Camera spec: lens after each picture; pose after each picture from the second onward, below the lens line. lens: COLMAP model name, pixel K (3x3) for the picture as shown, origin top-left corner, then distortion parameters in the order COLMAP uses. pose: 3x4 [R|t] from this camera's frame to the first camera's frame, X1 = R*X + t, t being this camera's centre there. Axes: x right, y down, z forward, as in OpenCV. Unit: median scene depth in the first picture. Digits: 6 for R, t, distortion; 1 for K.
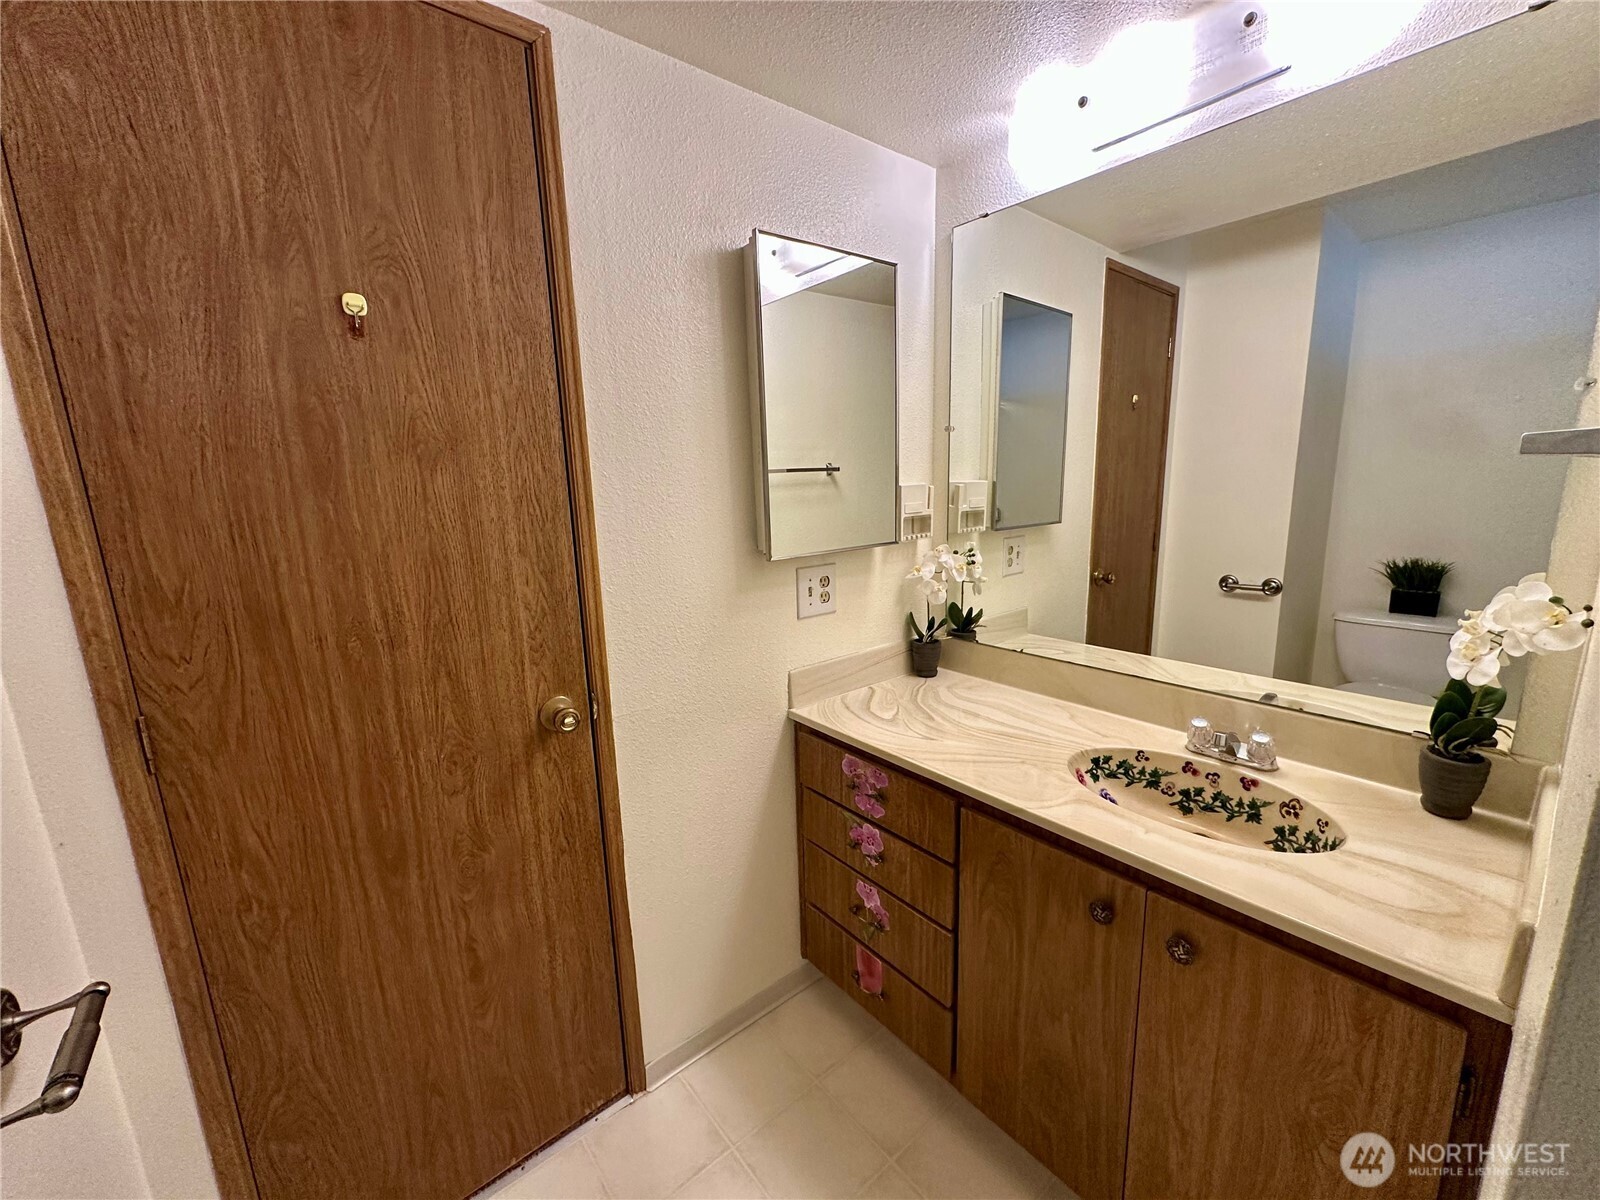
lens RADIAL K [[634.7, 0, 804.6], [0, 634.7, 602.8], [0, 0, 1]] dist [-0.010160, 0.002006]
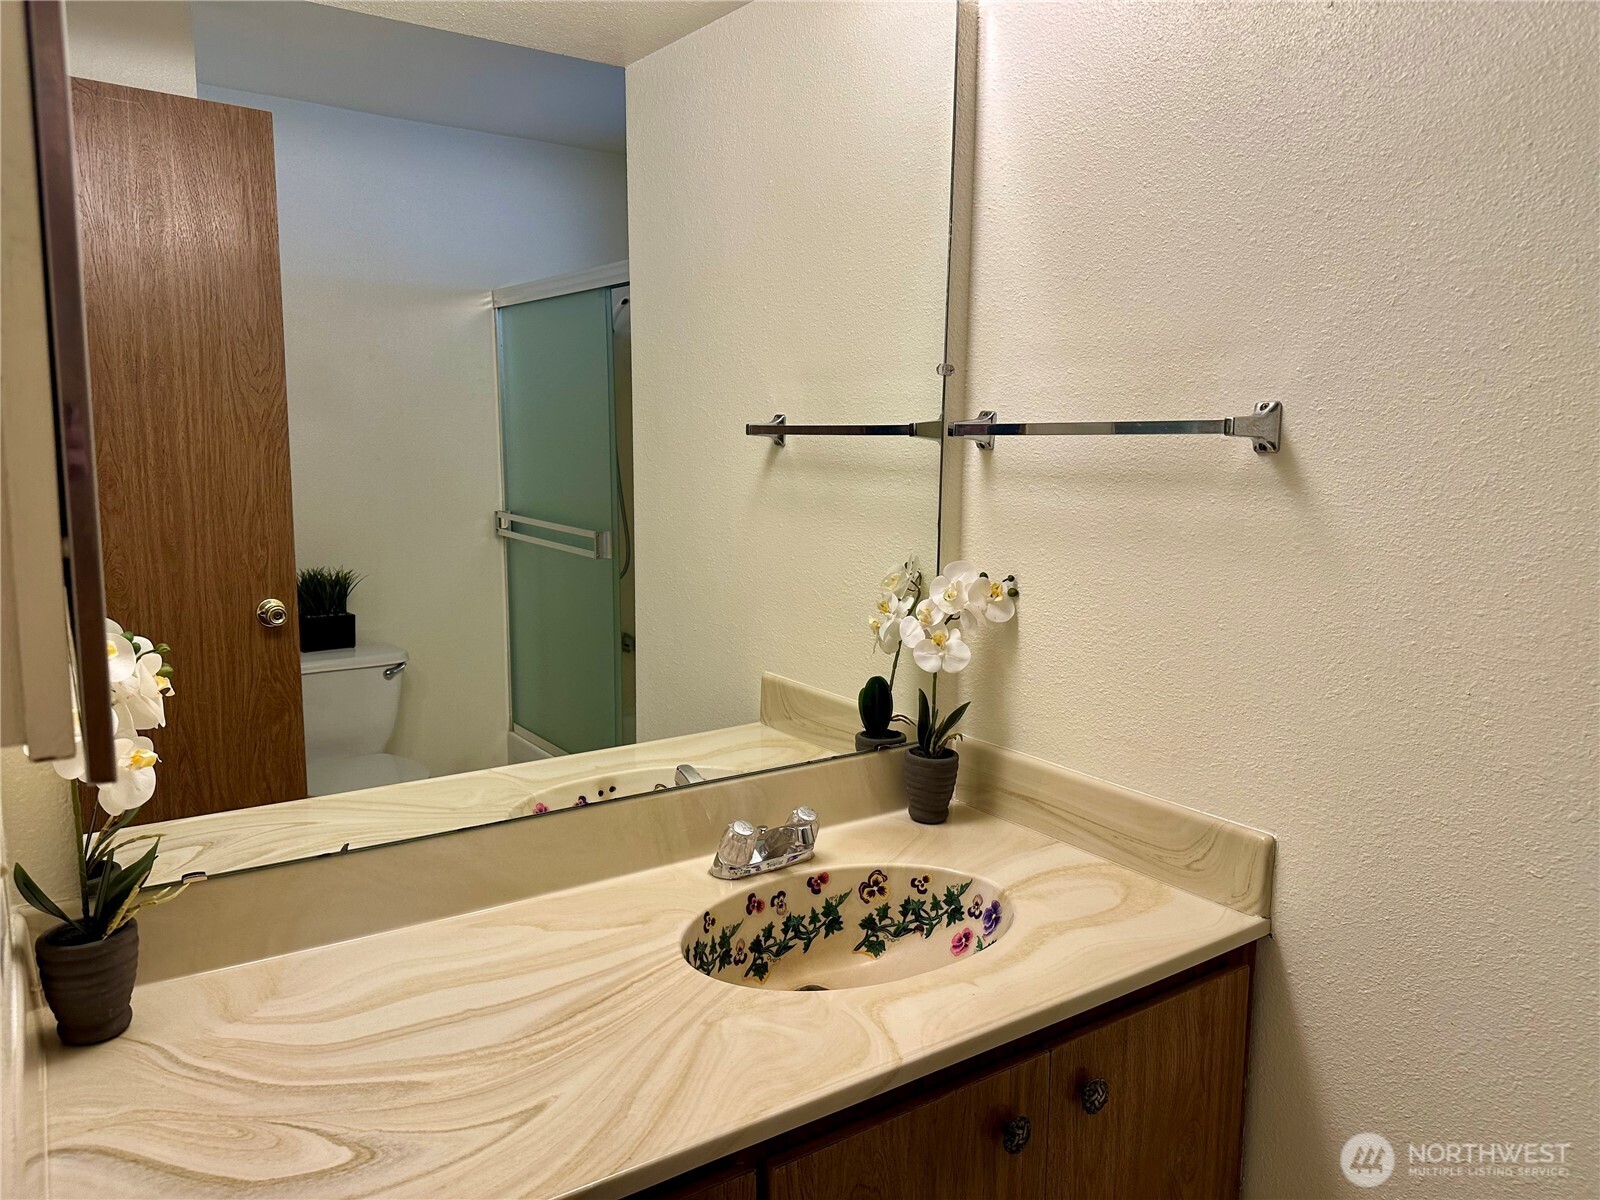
lens RADIAL K [[1110.7, 0, 803.2], [0, 1110.7, 591.3], [0, 0, 1]] dist [0.056094, -0.071253]
pose [[0.098595, -0.108882, 0.989153, -0.501806], [0.180695, 0.979431, 0.089801, -0.150562], [-0.978585, 0.169881, 0.116242, 0.822751]]
